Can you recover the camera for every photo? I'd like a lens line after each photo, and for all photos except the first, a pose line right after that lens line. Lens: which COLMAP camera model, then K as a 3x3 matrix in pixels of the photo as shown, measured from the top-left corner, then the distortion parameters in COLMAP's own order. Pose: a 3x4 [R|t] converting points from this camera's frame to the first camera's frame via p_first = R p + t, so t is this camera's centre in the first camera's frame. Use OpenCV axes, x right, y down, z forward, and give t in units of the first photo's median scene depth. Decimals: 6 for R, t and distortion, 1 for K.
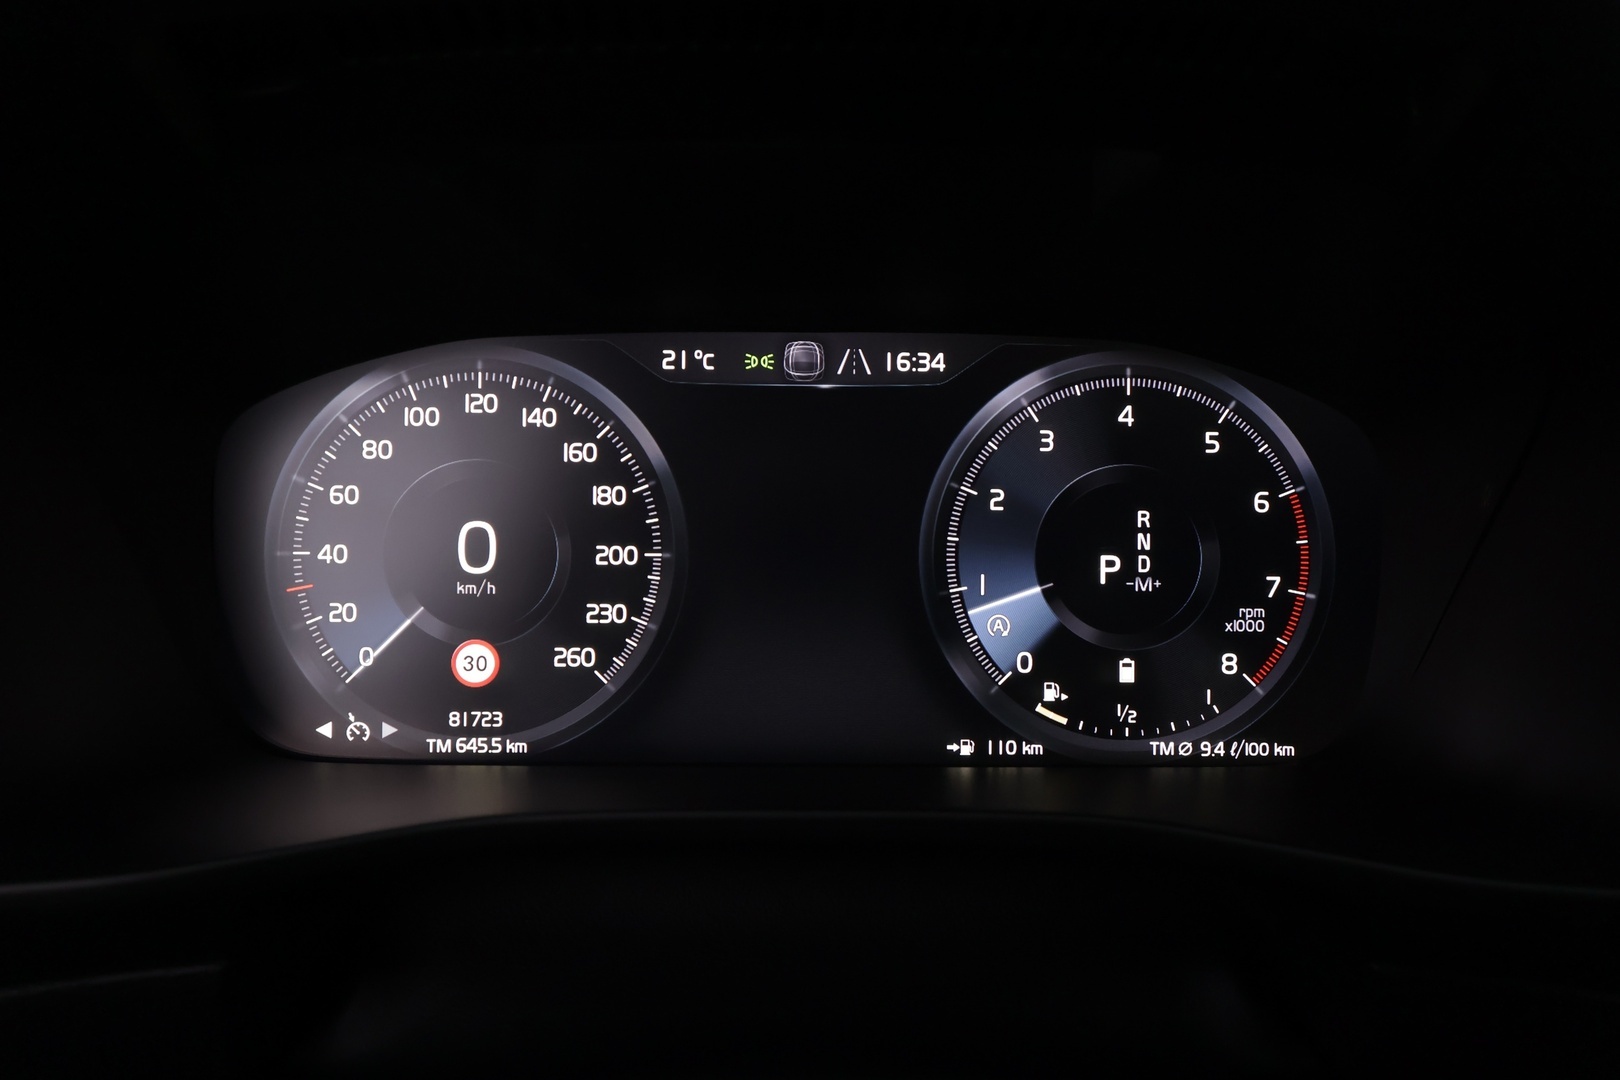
lens RADIAL K [[1124.6, 0, 806.4], [0, 1124.6, 536.3], [0, 0, 1]] dist [0.002661, -0.003879]
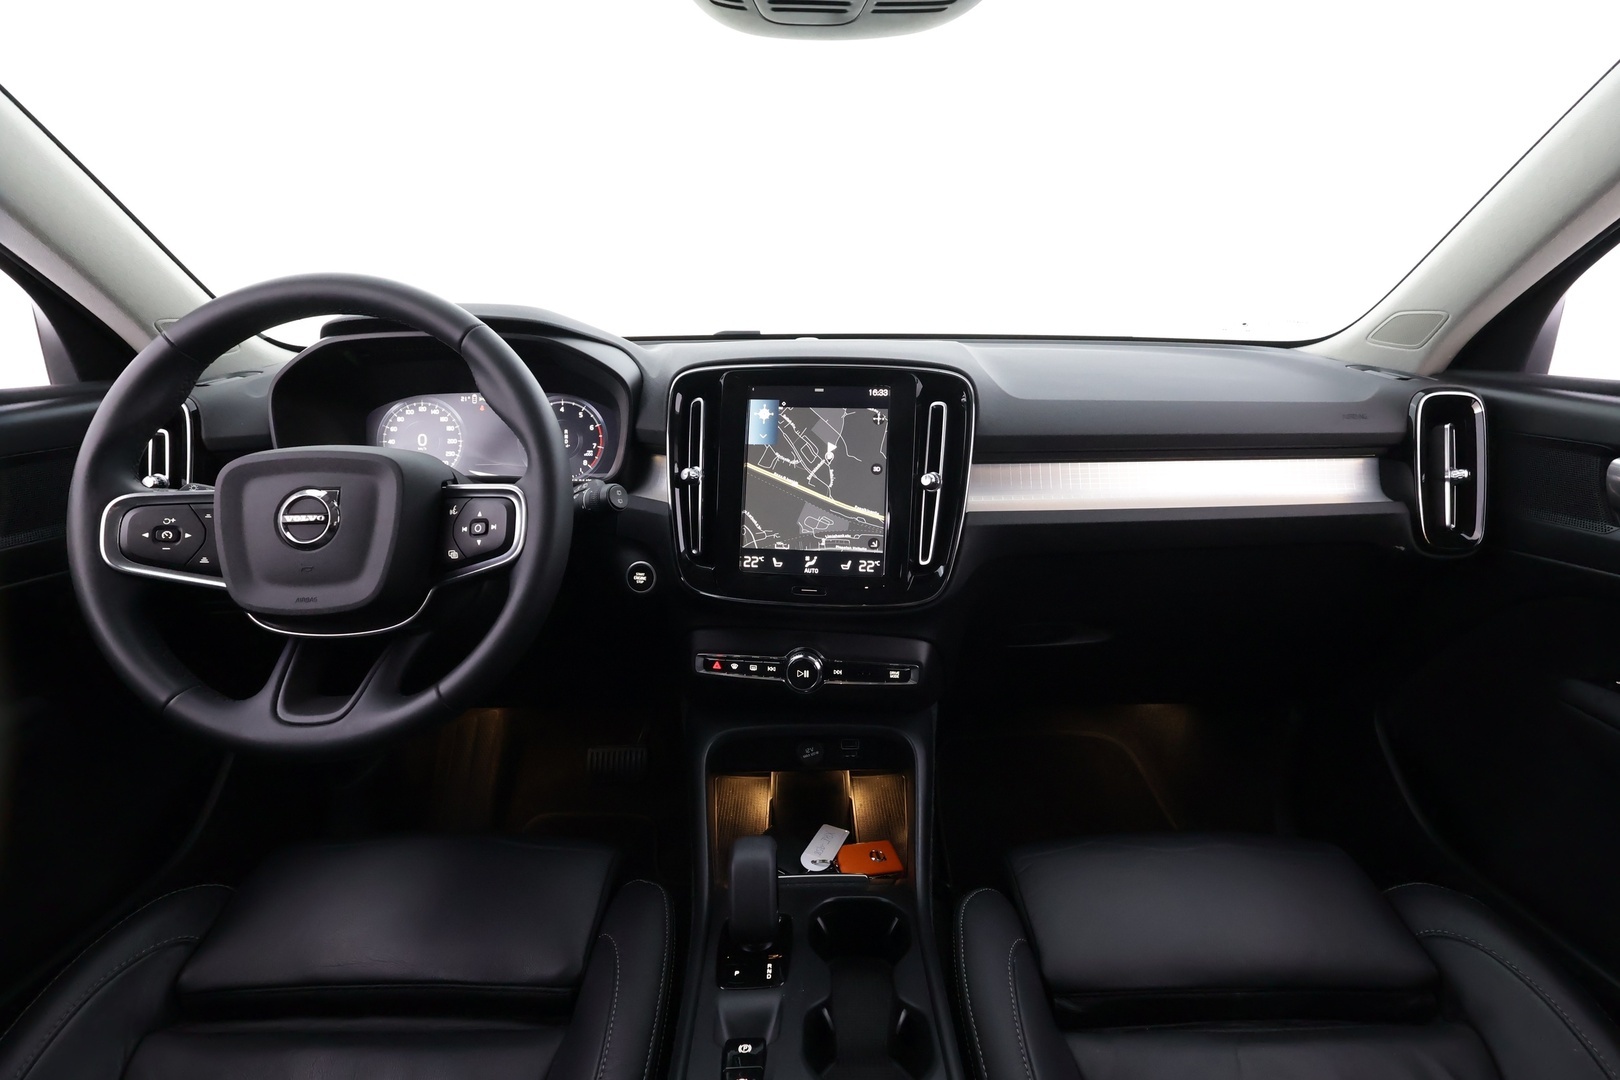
lens RADIAL K [[744.6, 0, 820.6], [0, 744.6, 542.5], [0, 0, 1]] dist [-0.000094, 0.000586]
pose [[0.999820, -0.015669, -0.010727, 1.380267], [0.015922, 0.999589, 0.023859, 0.386244], [0.010349, -0.024025, 0.999658, -2.074538]]
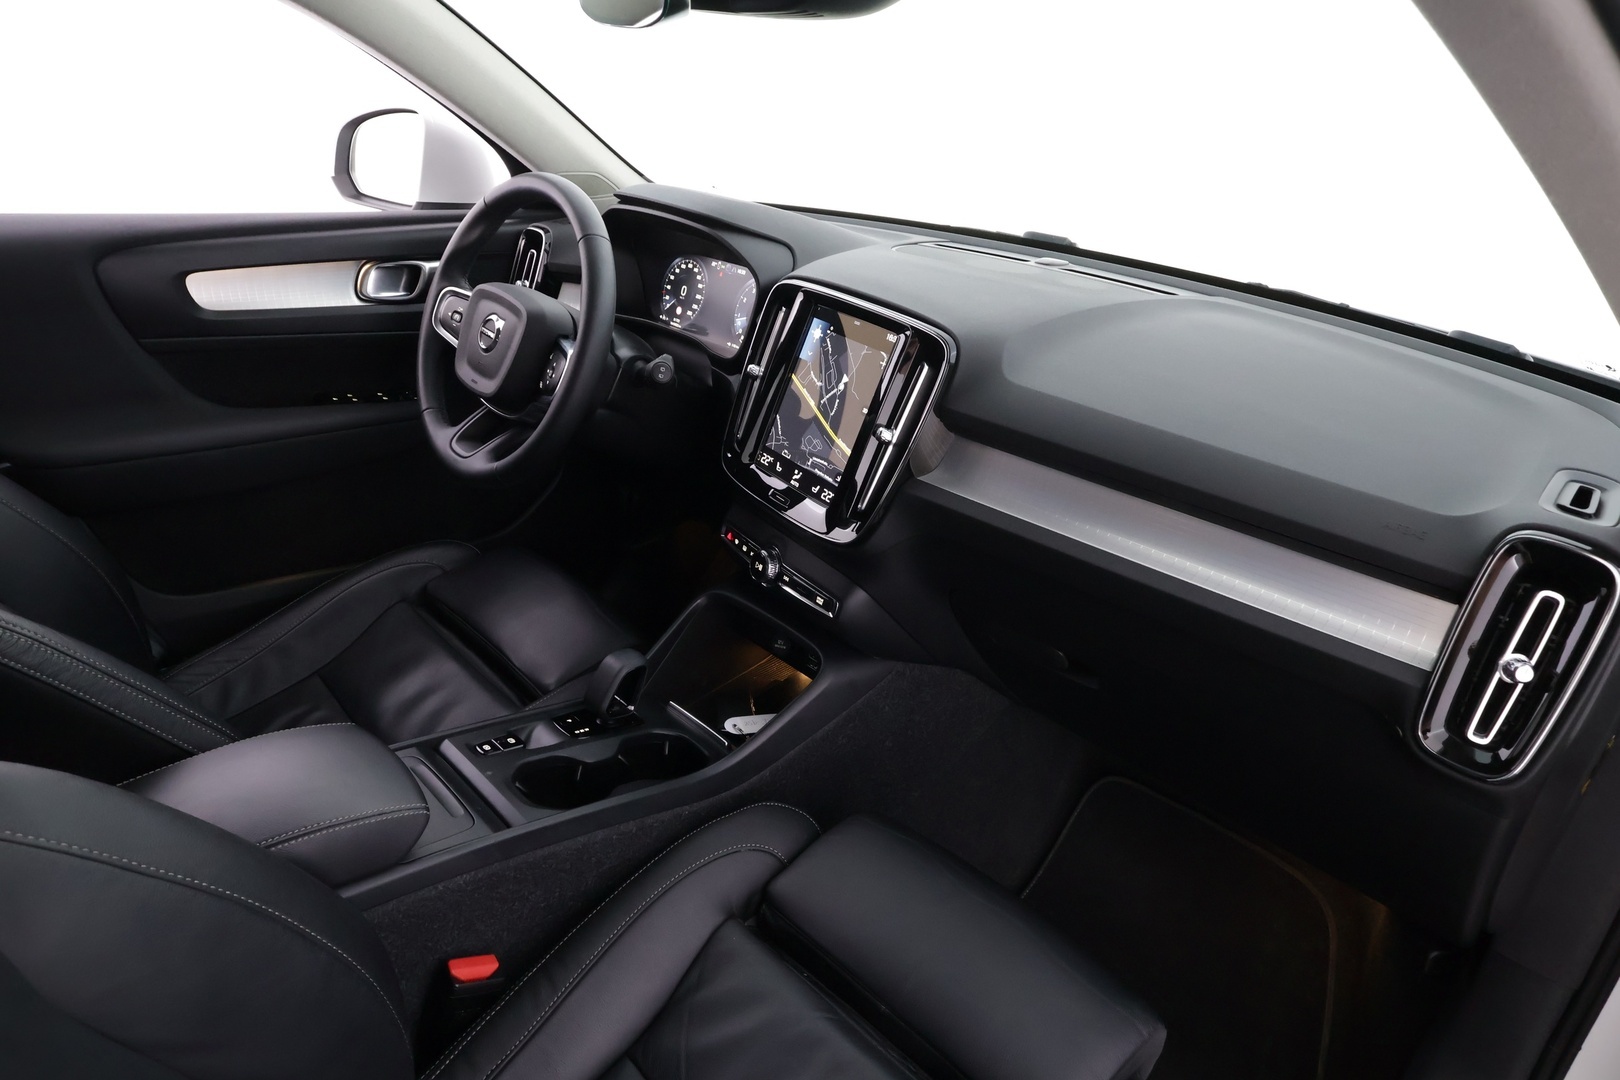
lens RADIAL K [[981.0, 0, 829.1], [0, 981.0, 569.3], [0, 0, 1]] dist [-0.001321, -0.000561]
pose [[0.684216, 0.369904, -0.628505, 3.861216], [-0.279394, 0.929020, 0.242611, -0.090114], [0.673637, 0.009602, 0.739000, -2.169907]]
